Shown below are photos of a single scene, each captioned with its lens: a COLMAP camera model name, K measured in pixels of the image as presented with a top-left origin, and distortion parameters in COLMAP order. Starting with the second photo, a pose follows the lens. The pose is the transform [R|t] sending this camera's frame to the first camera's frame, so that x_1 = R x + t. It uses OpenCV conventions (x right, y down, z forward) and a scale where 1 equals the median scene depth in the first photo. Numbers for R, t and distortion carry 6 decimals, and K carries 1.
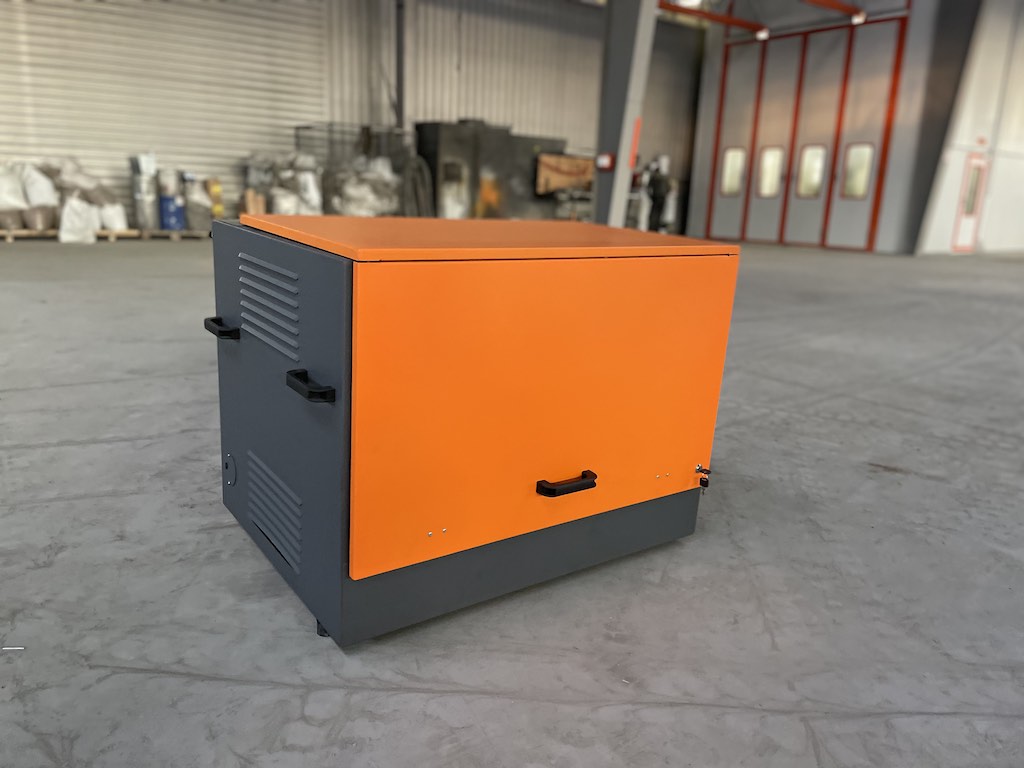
lens RADIAL K [[778.4, 0, 502.6], [0, 778.4, 388.8], [0, 0, 1]] dist [0.066516, -0.084680]
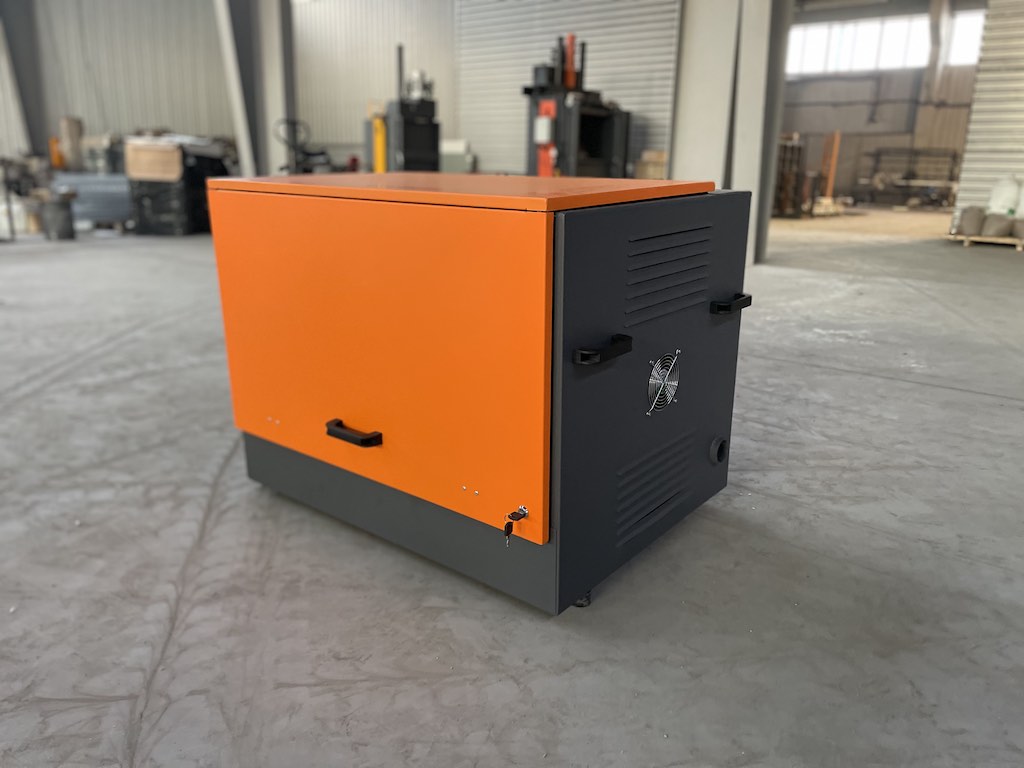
lens RADIAL K [[778.4, 0, 517.2], [0, 778.4, 383.5], [0, 0, 1]] dist [0.066516, -0.084680]
pose [[0.263573, 0.218041, -0.939674, 0.160637], [-0.246732, 0.956955, 0.152844, -0.021234], [0.932552, 0.191562, 0.306025, 0.135316]]
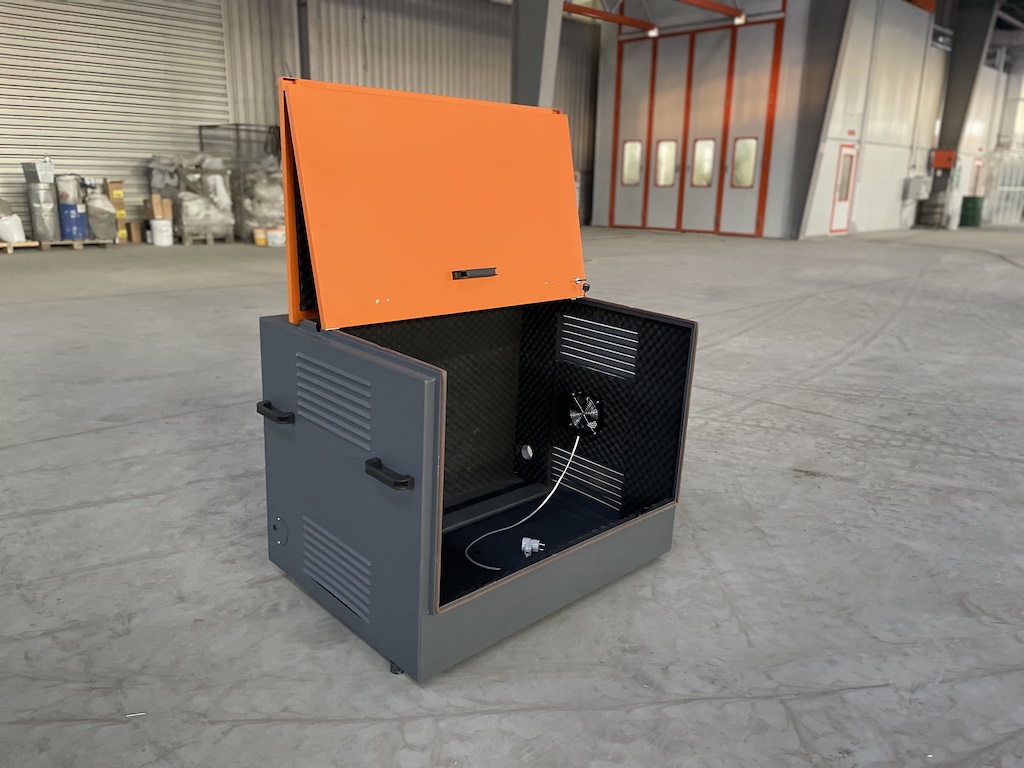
lens RADIAL K [[778.4, 0, 520.1], [0, 778.4, 377.1], [0, 0, 1]] dist [0.066516, -0.084680]
pose [[0.988715, -0.052038, 0.140478, -0.026976], [0.050329, 0.998609, 0.015688, -0.021572], [-0.141099, -0.008441, 0.989959, -0.031354]]
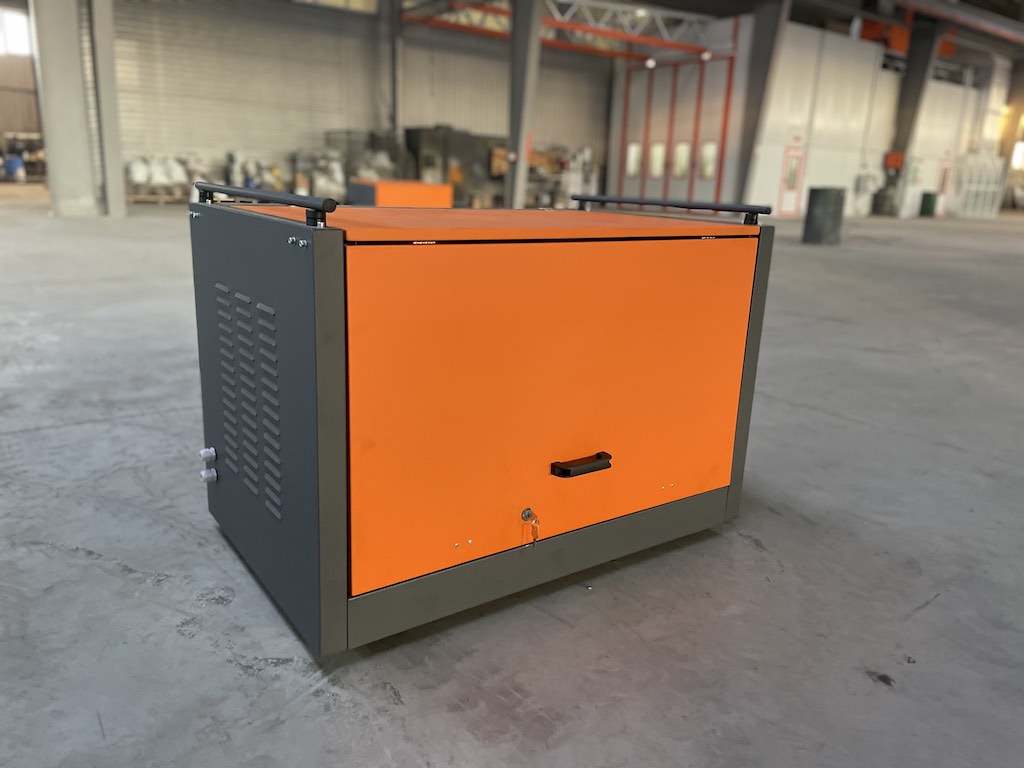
lens RADIAL K [[778.4, 0, 518.3], [0, 778.4, 379.0], [0, 0, 1]] dist [0.066516, -0.084680]
pose [[0.999744, -0.007480, 0.021376, 0.088762], [0.007284, 0.999931, 0.009235, 0.161922], [-0.021443, -0.009077, 0.999729, -0.639731]]
